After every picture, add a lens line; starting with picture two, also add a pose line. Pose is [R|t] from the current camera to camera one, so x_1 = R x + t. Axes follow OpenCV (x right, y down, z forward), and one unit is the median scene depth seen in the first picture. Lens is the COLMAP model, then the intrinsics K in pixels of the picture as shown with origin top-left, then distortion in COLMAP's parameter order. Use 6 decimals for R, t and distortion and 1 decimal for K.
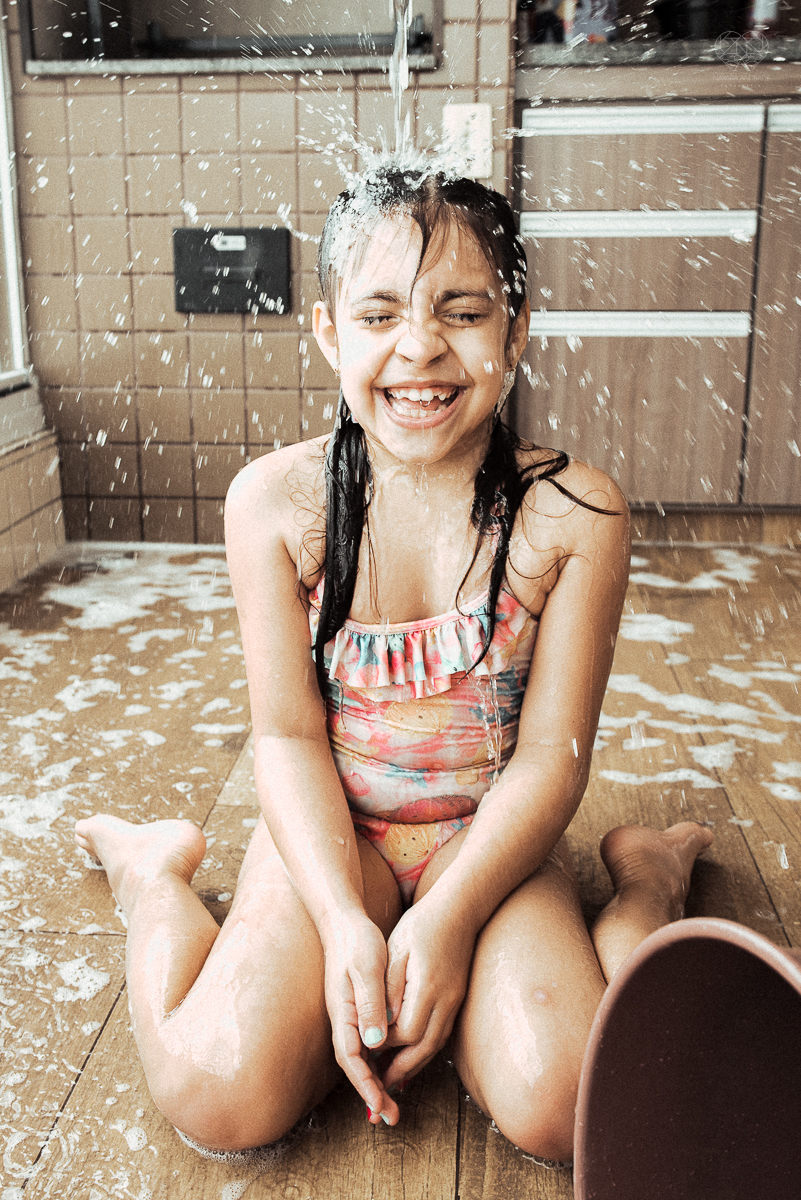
lens RADIAL K [[1247.3, 0, 367.9], [0, 1247.3, 525.2], [0, 0, 1]] dist [0.031766, 0.000000]
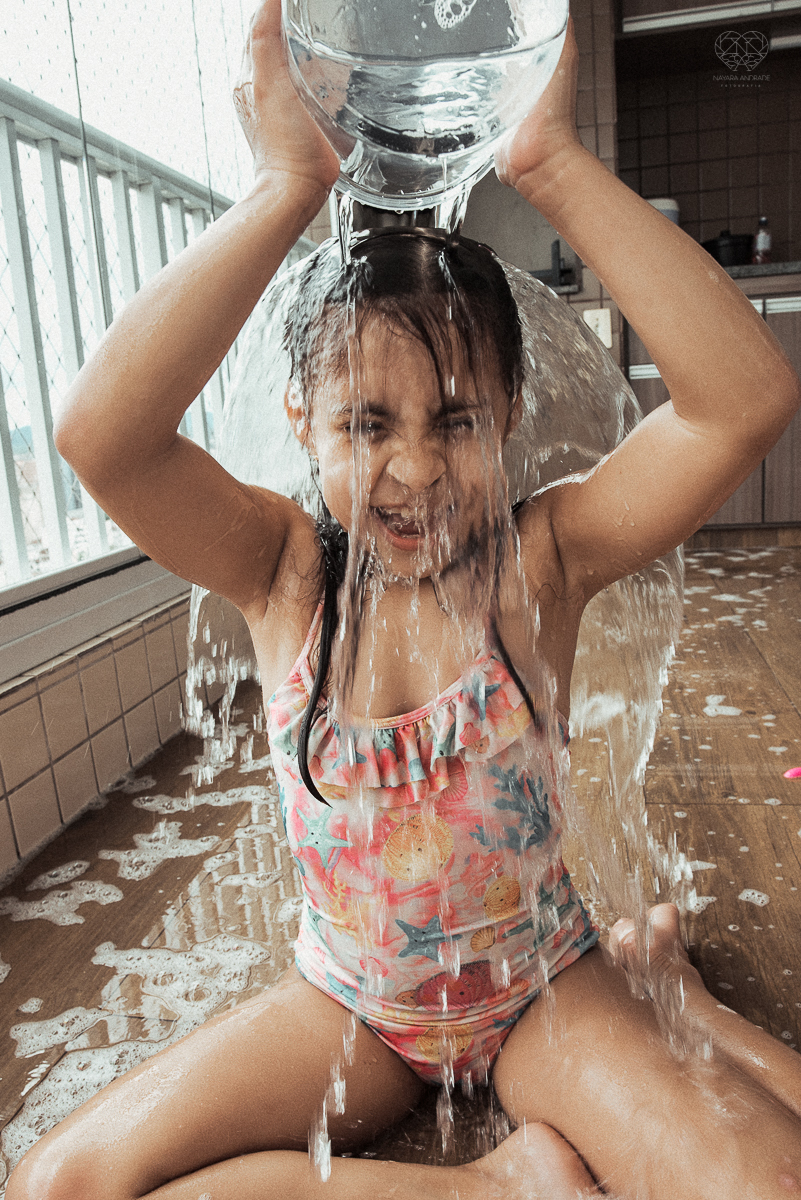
lens RADIAL K [[872.8, 0, 425.0], [0, 872.8, 576.8], [0, 0, 1]] dist [-0.021723, 0.015708]
pose [[0.993318, -0.043411, -0.106933, -0.050783], [0.040887, 0.998833, -0.025689, 0.076211], [0.107924, 0.021145, 0.993934, -0.282723]]
